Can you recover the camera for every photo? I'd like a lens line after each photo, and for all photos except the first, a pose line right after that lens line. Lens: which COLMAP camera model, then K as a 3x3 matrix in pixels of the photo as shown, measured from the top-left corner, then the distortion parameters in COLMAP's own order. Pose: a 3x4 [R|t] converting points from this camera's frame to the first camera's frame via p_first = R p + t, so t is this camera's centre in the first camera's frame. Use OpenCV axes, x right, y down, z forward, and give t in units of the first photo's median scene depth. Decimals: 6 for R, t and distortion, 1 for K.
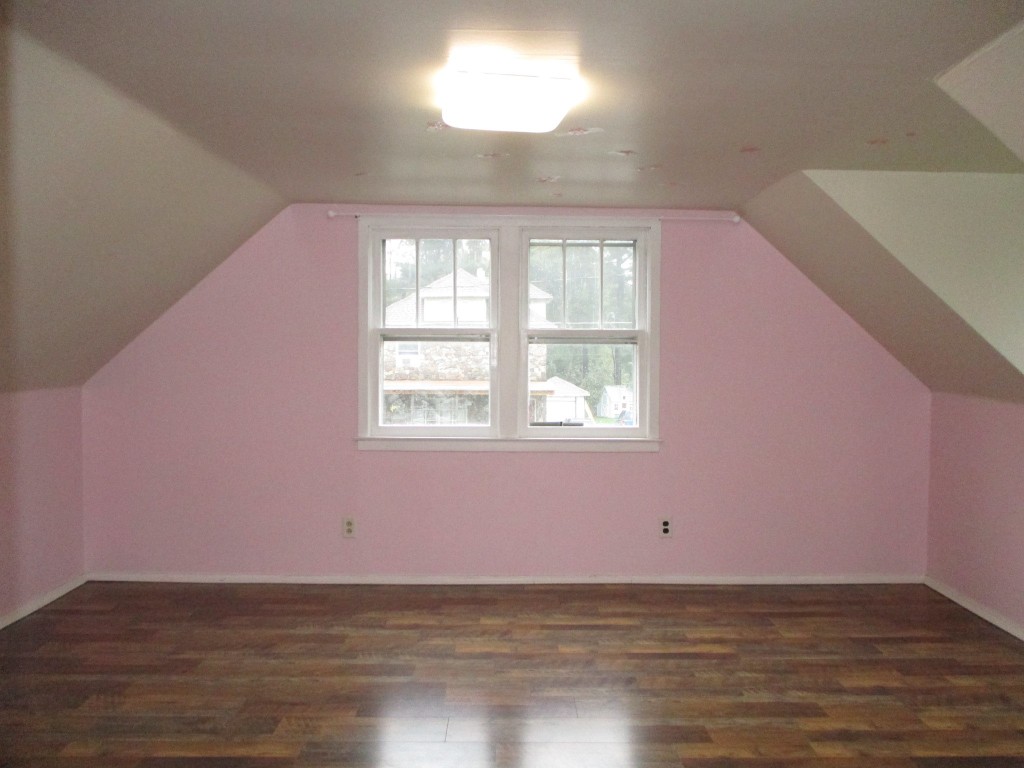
lens RADIAL K [[860.8, 0, 513.0], [0, 860.8, 376.5], [0, 0, 1]] dist [-0.012394, -0.013749]
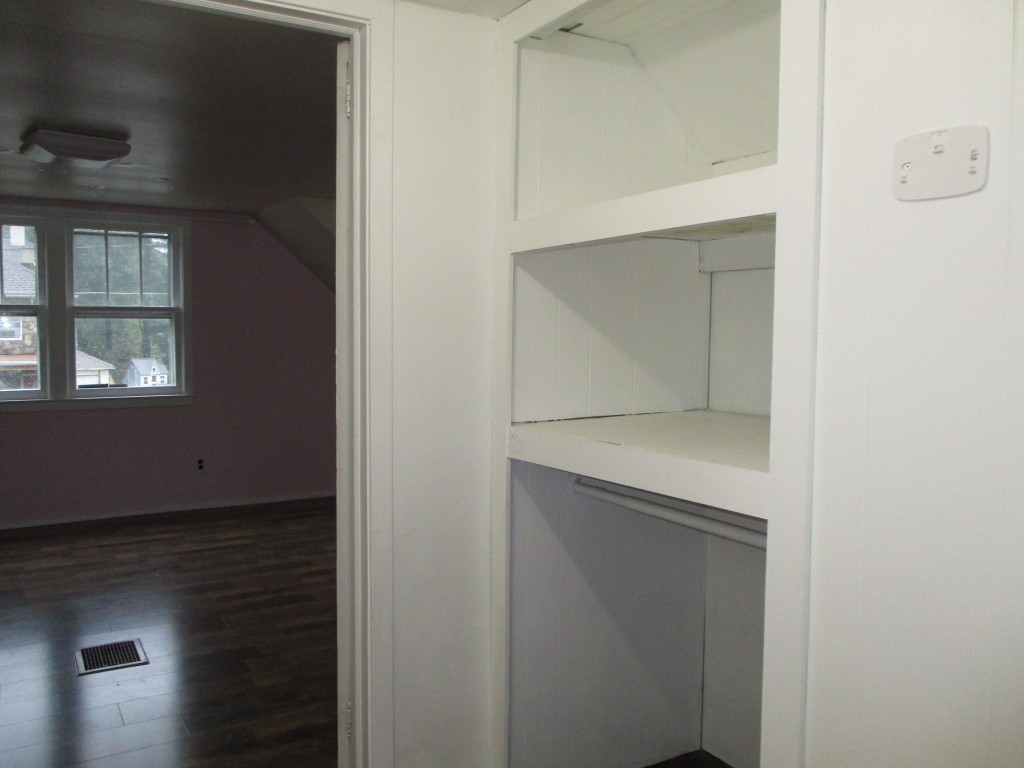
lens RADIAL K [[860.8, 0, 510.9], [0, 860.8, 373.3], [0, 0, 1]] dist [-0.012394, -0.013749]
pose [[0.865587, -0.025639, 0.500102, -0.061418], [0.010638, 0.999405, 0.032824, 0.006134], [-0.500645, -0.023092, 0.865344, -0.351400]]
